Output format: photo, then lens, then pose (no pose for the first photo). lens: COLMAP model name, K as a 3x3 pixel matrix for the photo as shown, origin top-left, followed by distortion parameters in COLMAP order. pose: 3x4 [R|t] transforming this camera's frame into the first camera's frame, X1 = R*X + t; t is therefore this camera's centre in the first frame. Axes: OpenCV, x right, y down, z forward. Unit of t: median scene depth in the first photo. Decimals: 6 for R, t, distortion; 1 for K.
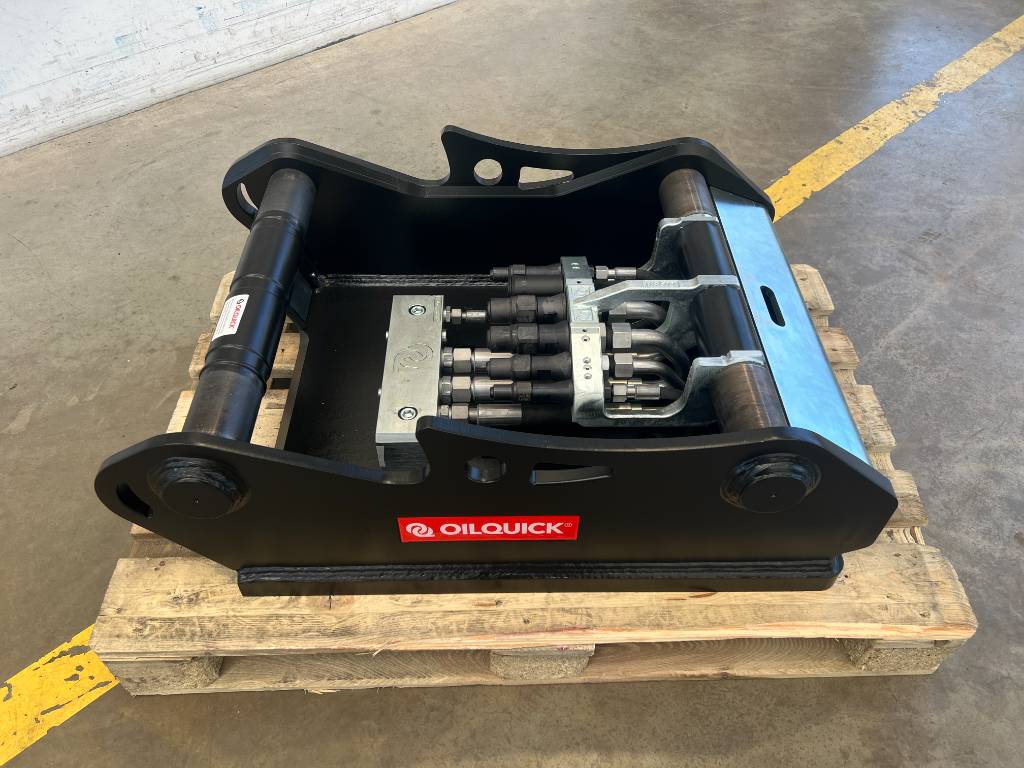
lens RADIAL K [[773.8, 0, 515.0], [0, 773.8, 387.7], [0, 0, 1]] dist [0.051256, -0.056925]
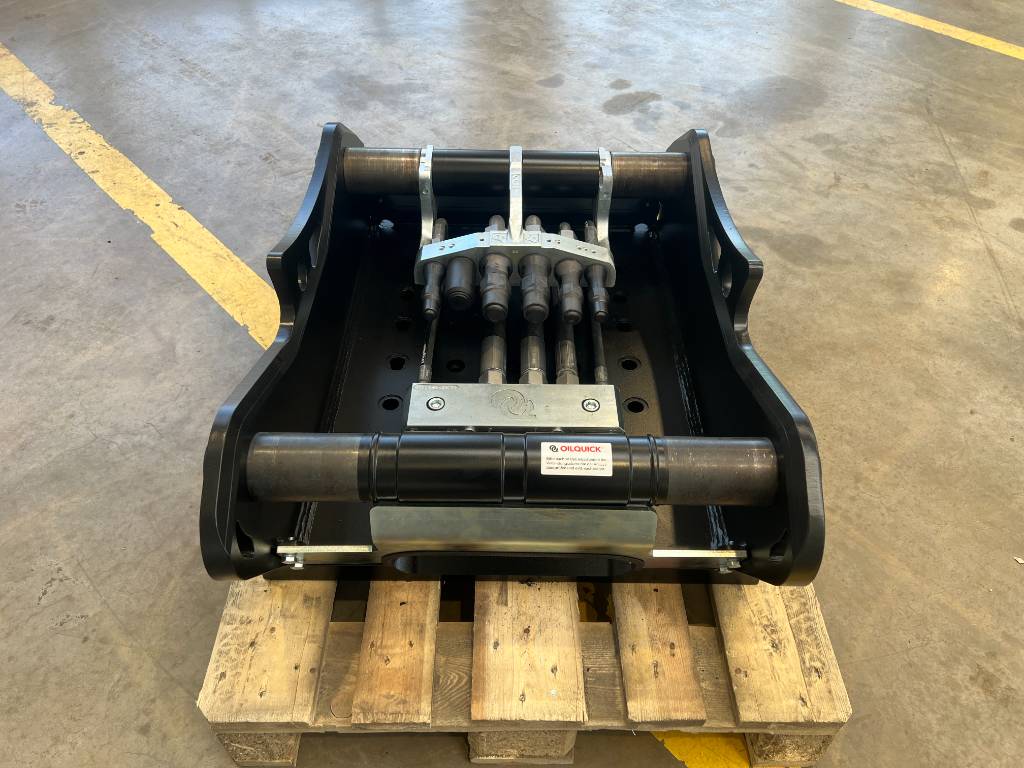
lens RADIAL K [[775.6, 0, 519.7], [0, 775.6, 384.8], [0, 0, 1]] dist [0.048209, -0.053344]
pose [[0.019961, -0.713576, 0.700293, -0.773286], [0.722596, 0.494380, 0.483160, -0.497572], [-0.690982, 0.496385, 0.525496, 0.494853]]
